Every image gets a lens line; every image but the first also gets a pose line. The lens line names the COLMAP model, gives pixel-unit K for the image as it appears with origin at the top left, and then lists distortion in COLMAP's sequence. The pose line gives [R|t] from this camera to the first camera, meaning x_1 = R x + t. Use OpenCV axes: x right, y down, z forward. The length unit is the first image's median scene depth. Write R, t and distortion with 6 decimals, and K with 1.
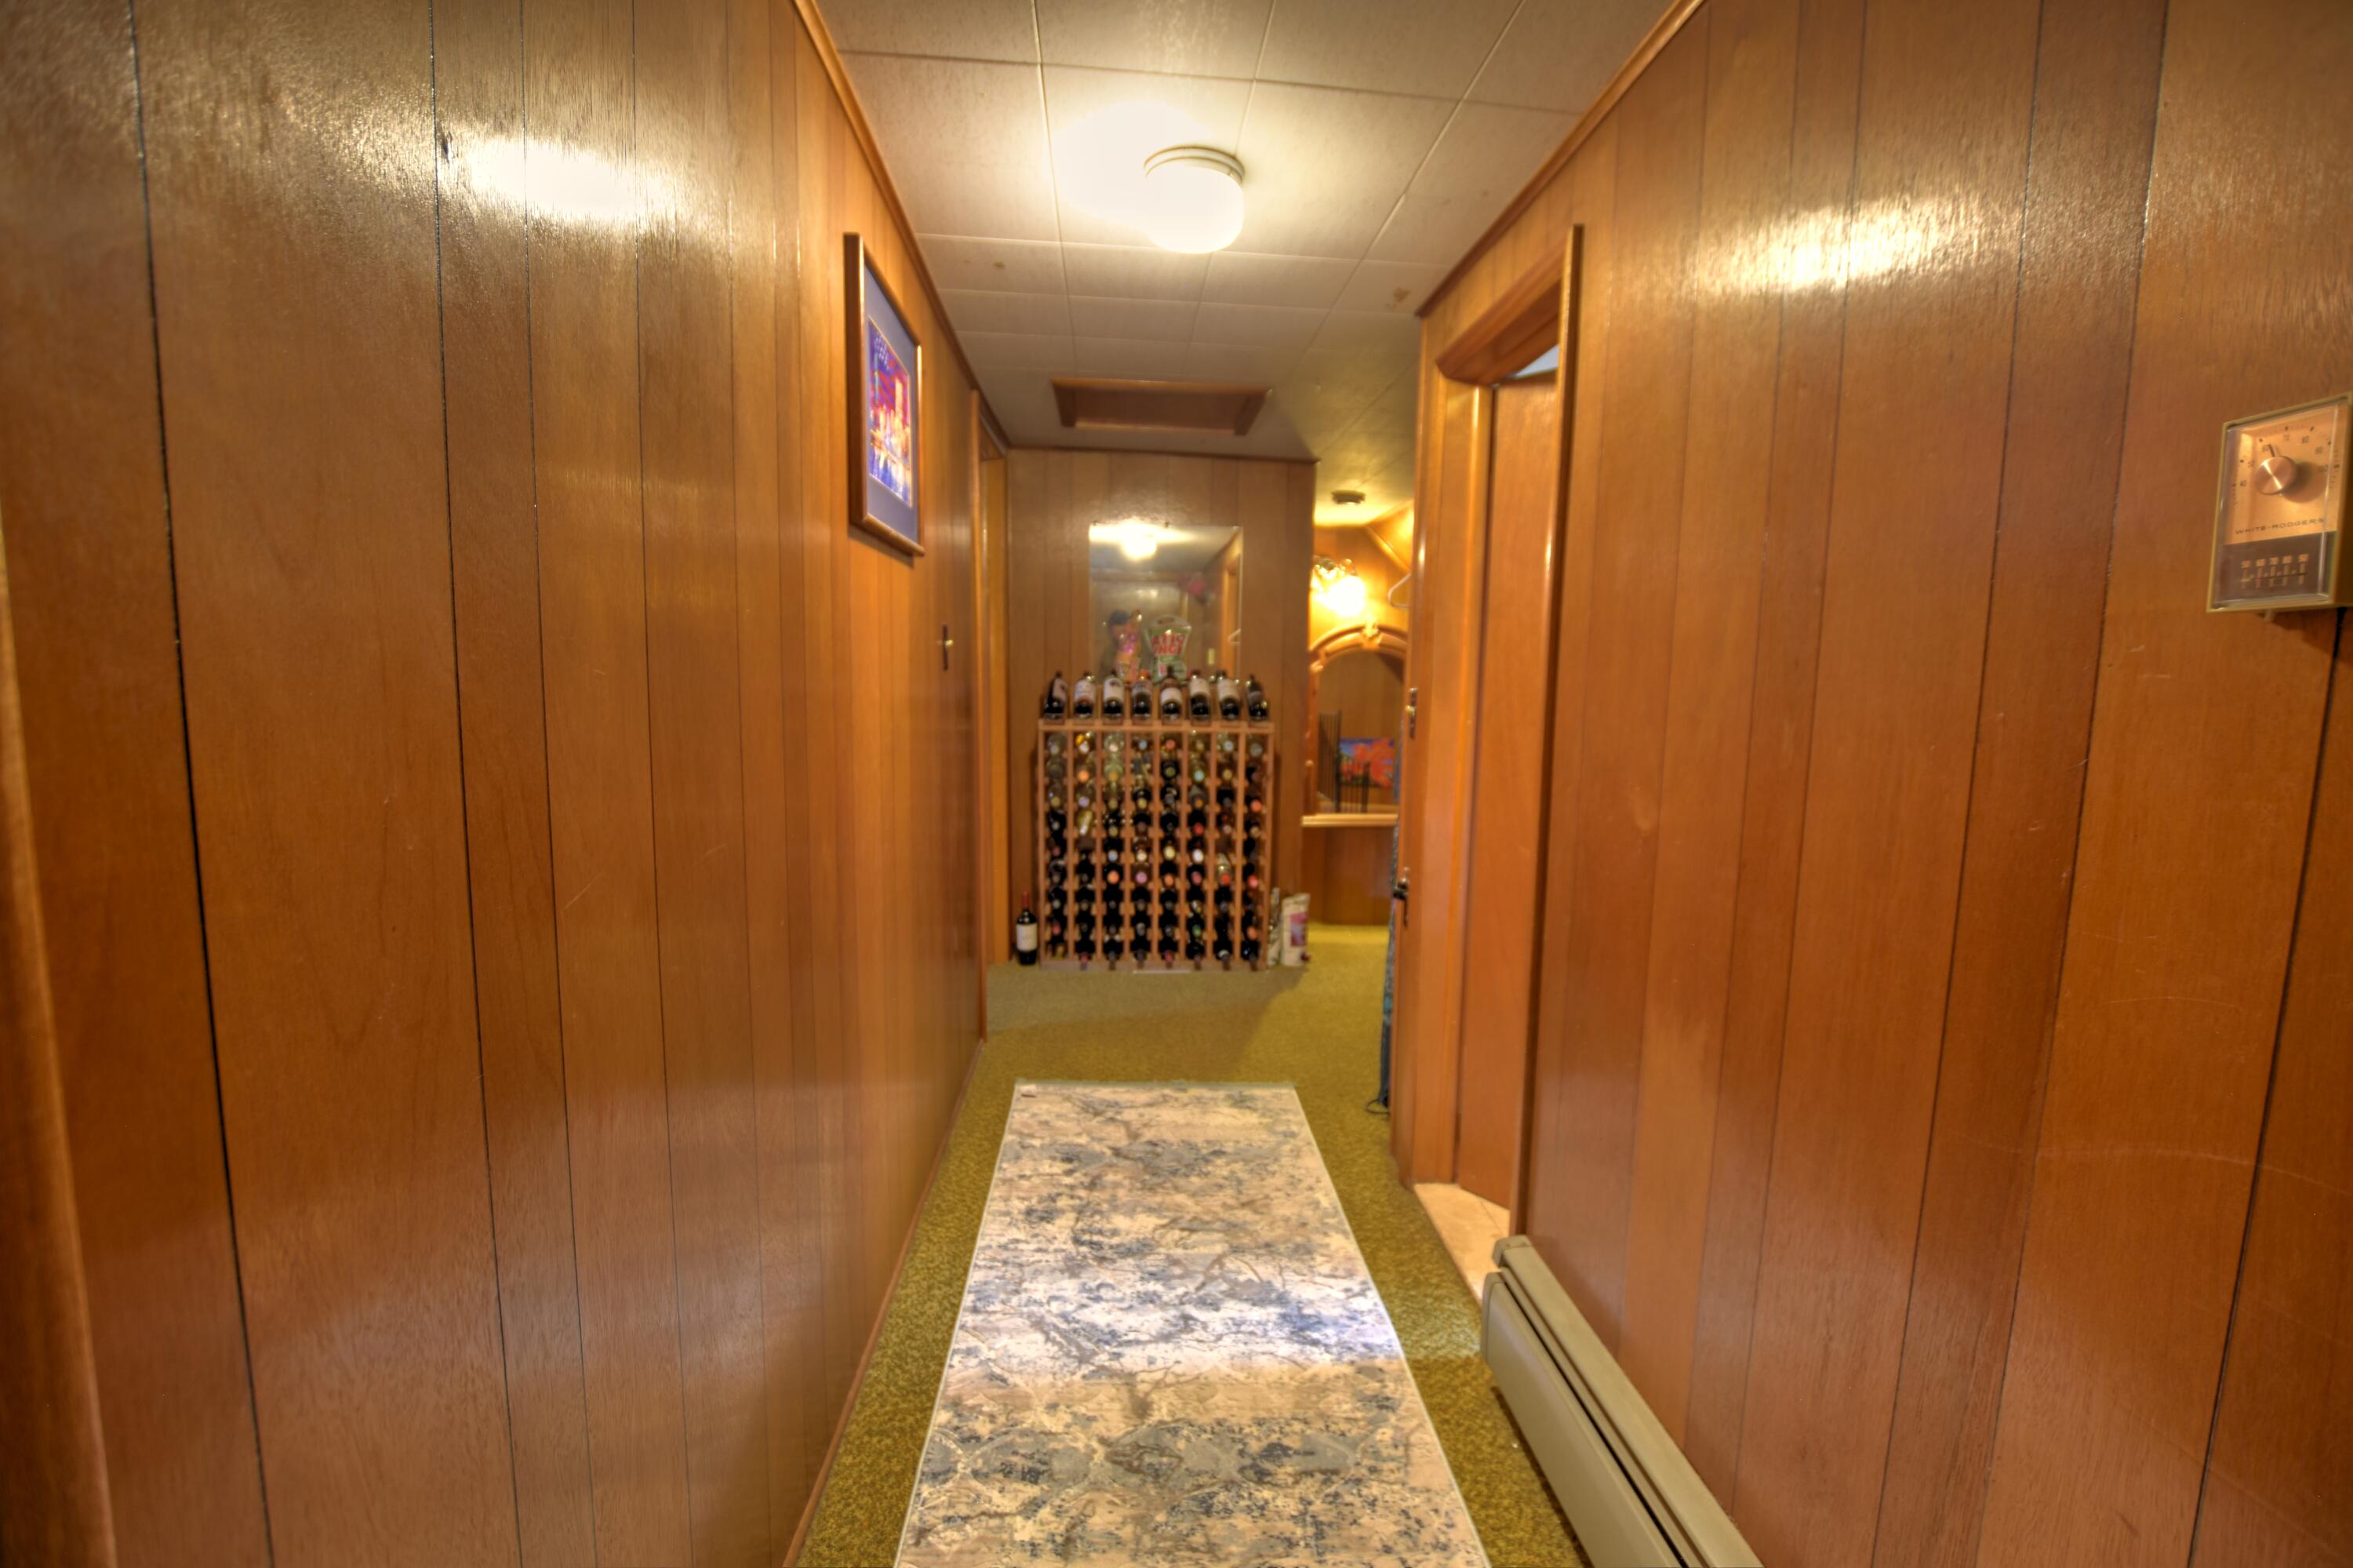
lens RADIAL K [[1026.3, 0, 1179.9], [0, 1026.3, 792.1], [0, 0, 1]] dist [-0.032157, 0.004585]
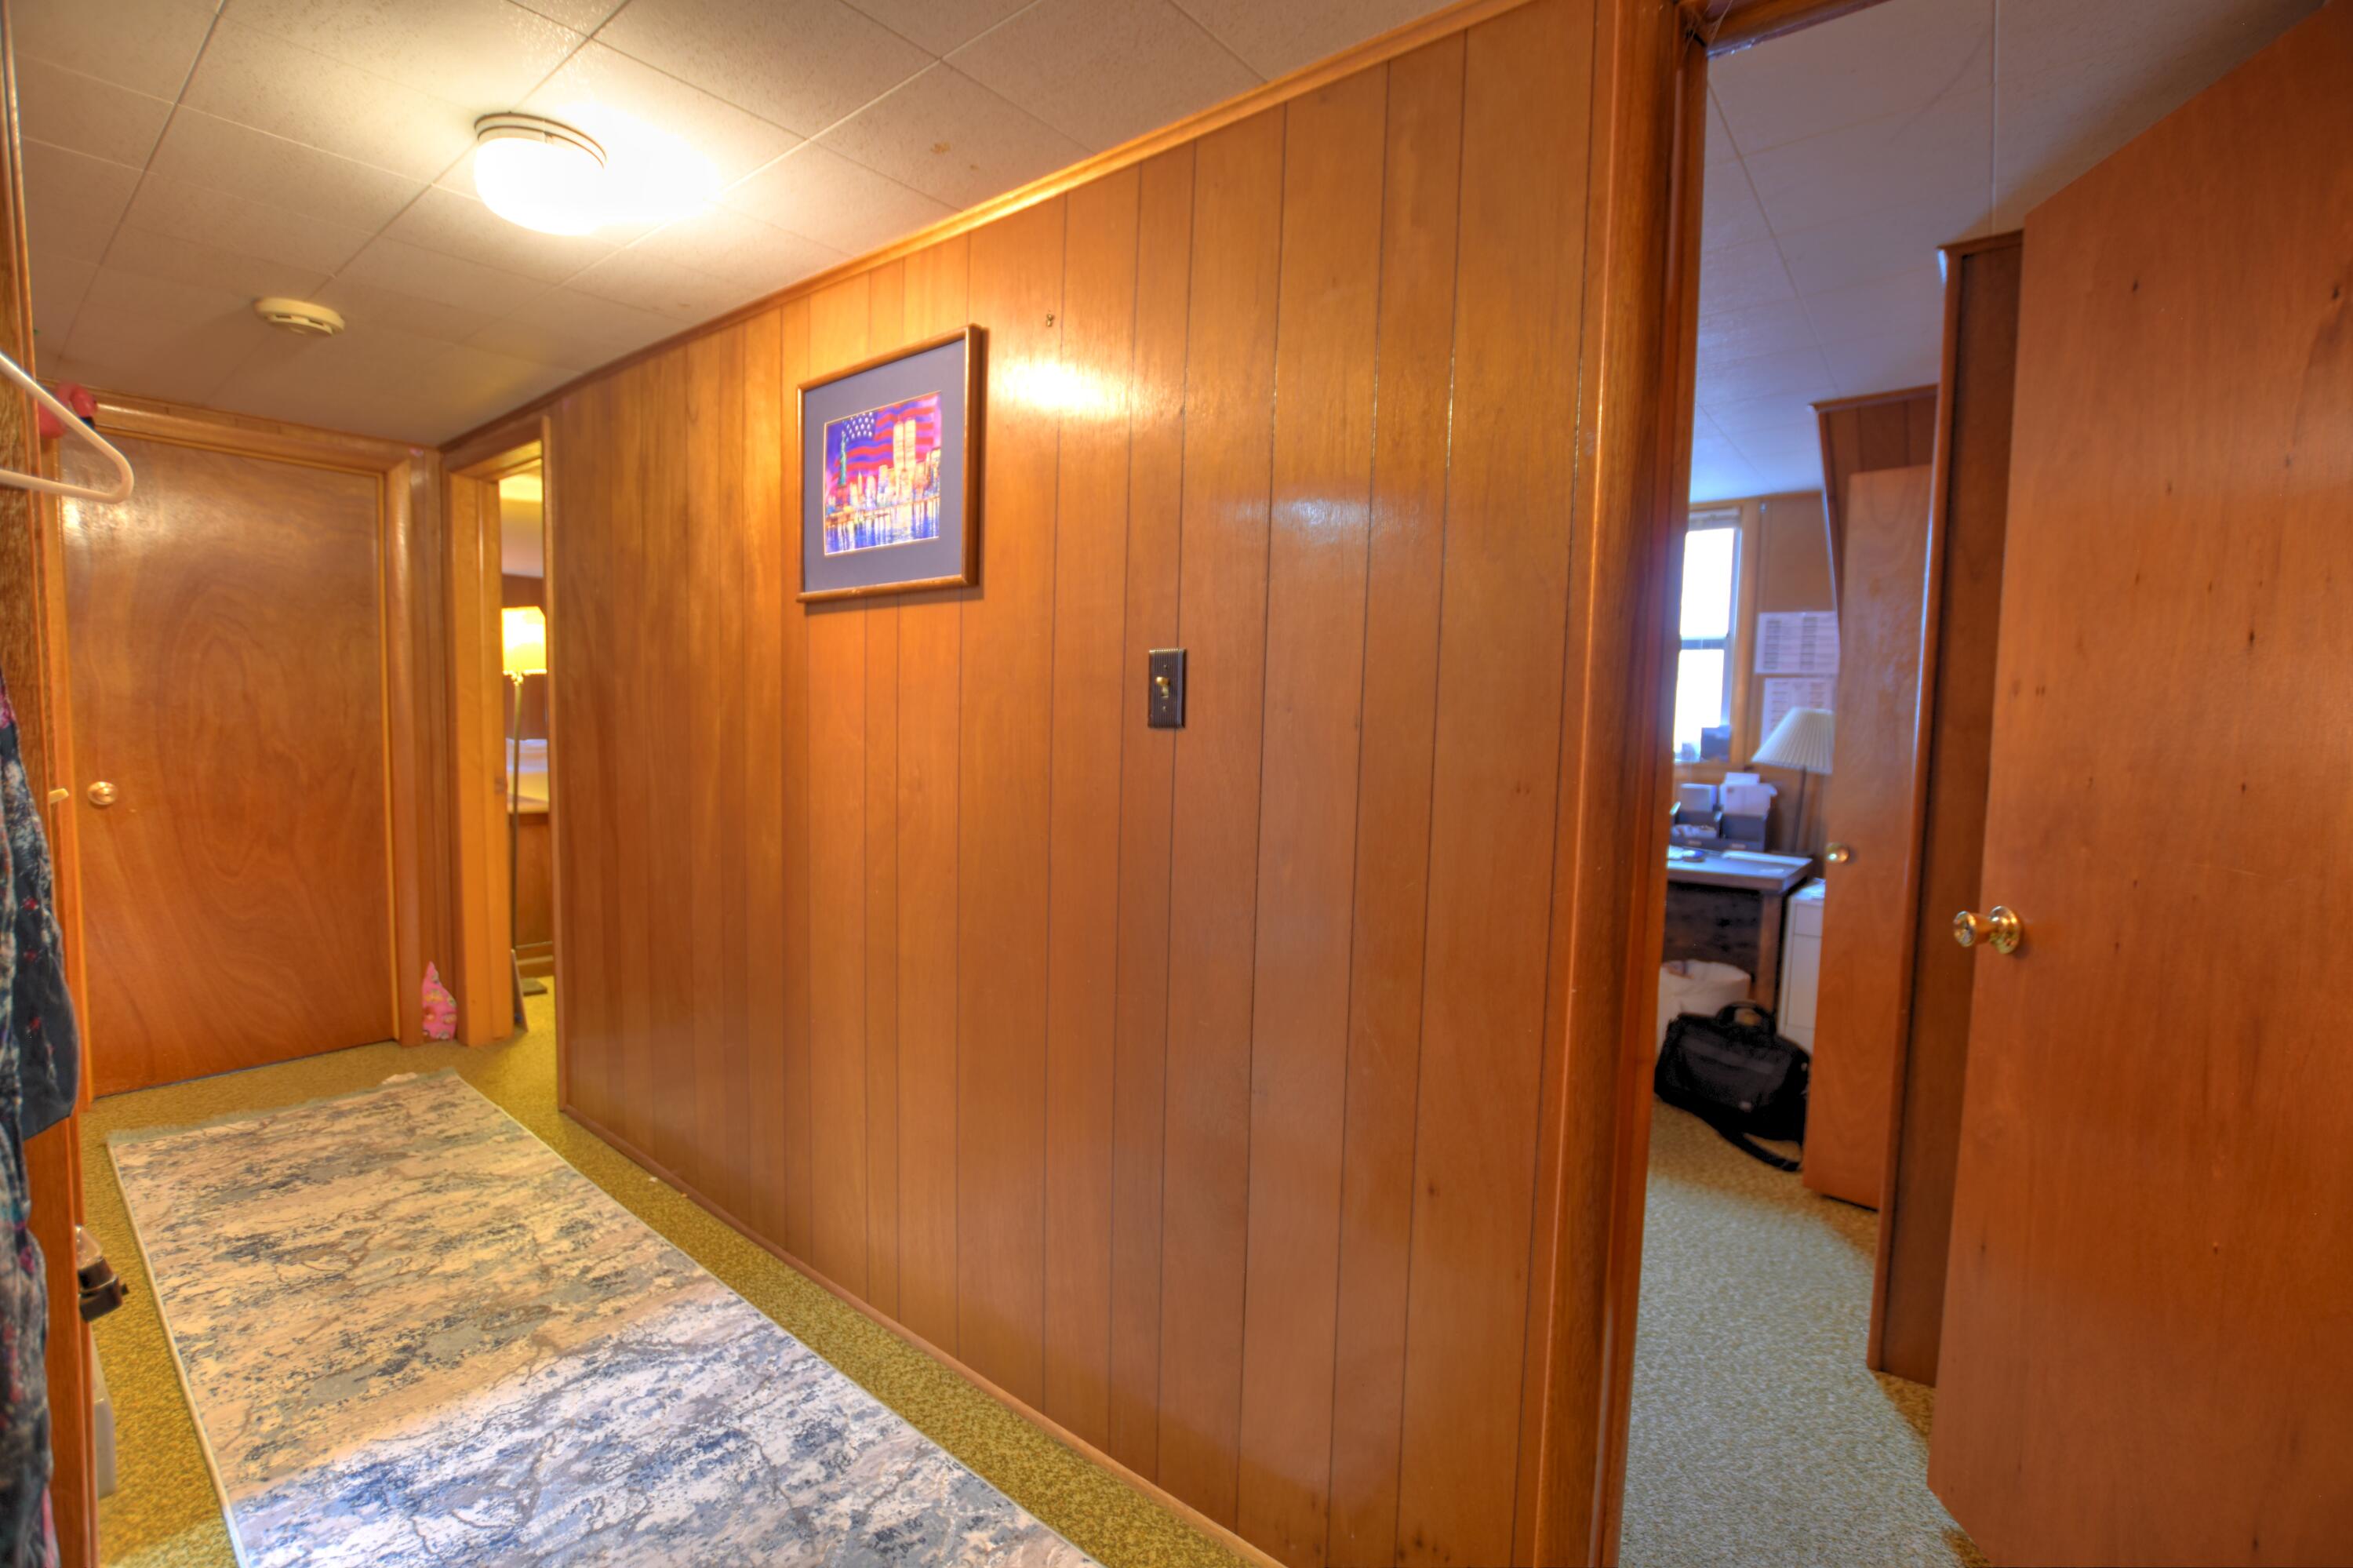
lens RADIAL K [[1026.3, 0, 1172.7], [0, 1026.3, 777.4], [0, 0, 1]] dist [-0.032157, 0.004585]
pose [[-0.673958, 0.014189, -0.738633, 0.262965], [-0.116335, 0.985303, 0.125075, -0.216262], [0.729552, 0.170224, -0.662403, 1.829820]]
